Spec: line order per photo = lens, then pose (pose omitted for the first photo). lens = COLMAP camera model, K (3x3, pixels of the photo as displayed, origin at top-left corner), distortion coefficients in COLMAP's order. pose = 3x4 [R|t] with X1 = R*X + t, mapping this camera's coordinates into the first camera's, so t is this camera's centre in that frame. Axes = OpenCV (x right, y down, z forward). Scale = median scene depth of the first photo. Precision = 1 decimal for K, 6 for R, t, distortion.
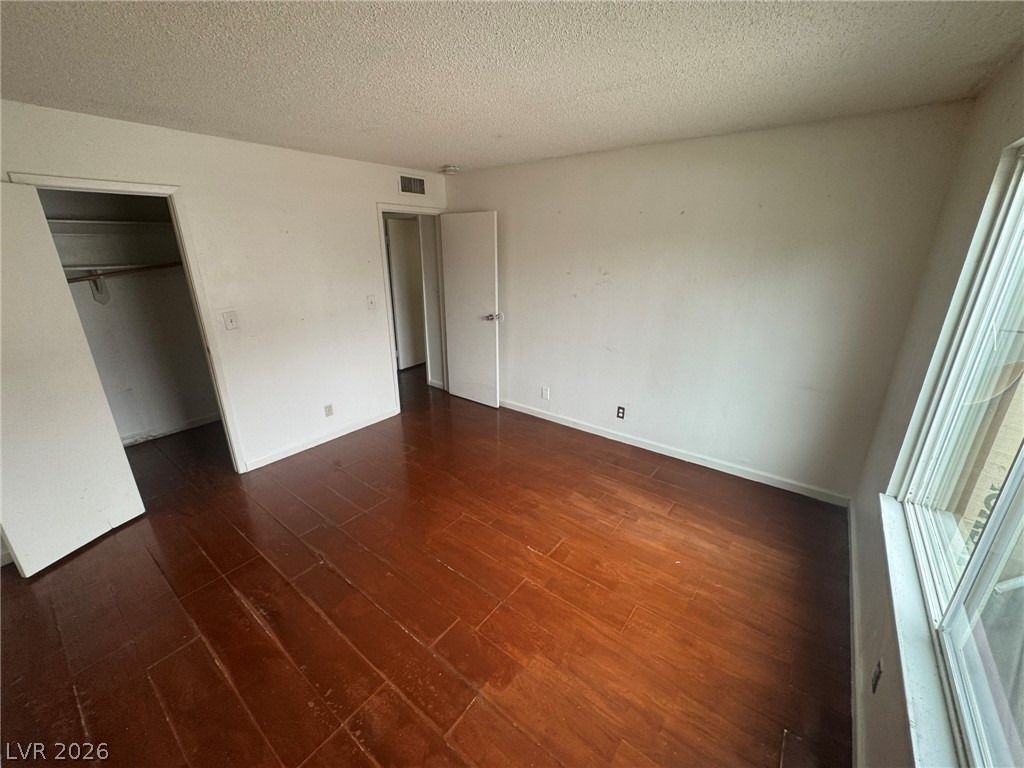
lens RADIAL K [[408.3, 0, 511.6], [0, 408.3, 381.6], [0, 0, 1]] dist [0.000107, 0.000452]
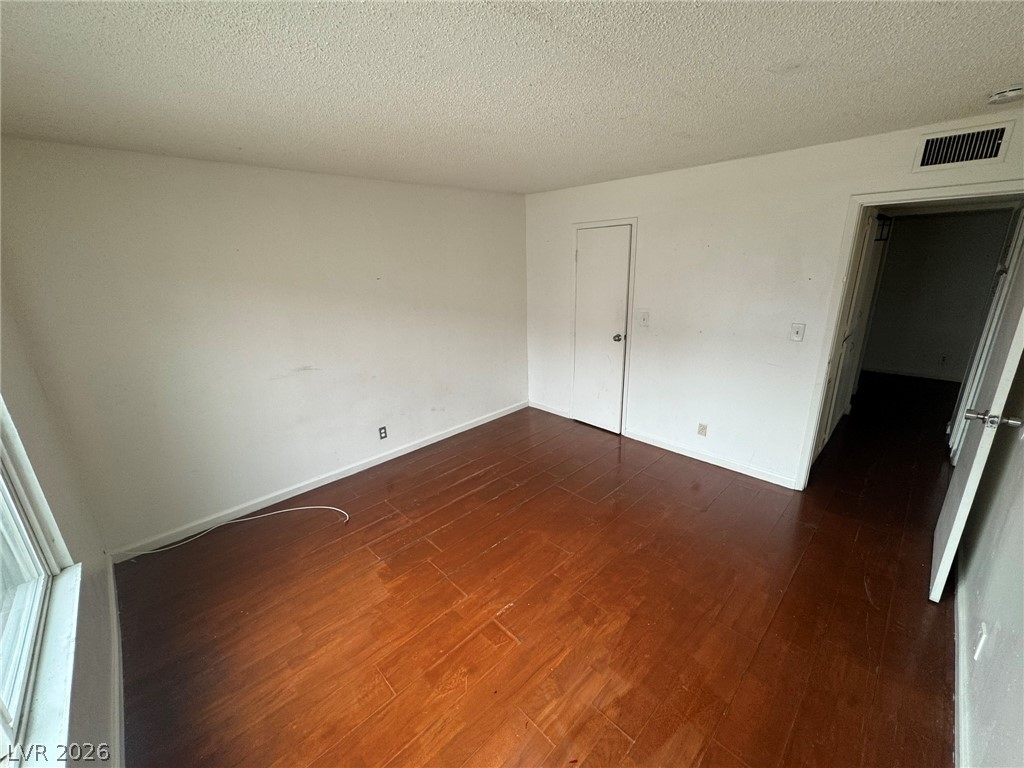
lens RADIAL K [[408.3, 0, 514.7], [0, 408.3, 385.4], [0, 0, 1]] dist [0.000107, 0.000452]
pose [[-0.141121, 0.299148, -0.943714, 0.898665], [-0.289507, 0.899113, 0.328302, -0.387264], [0.946716, 0.319542, -0.040278, 1.085708]]
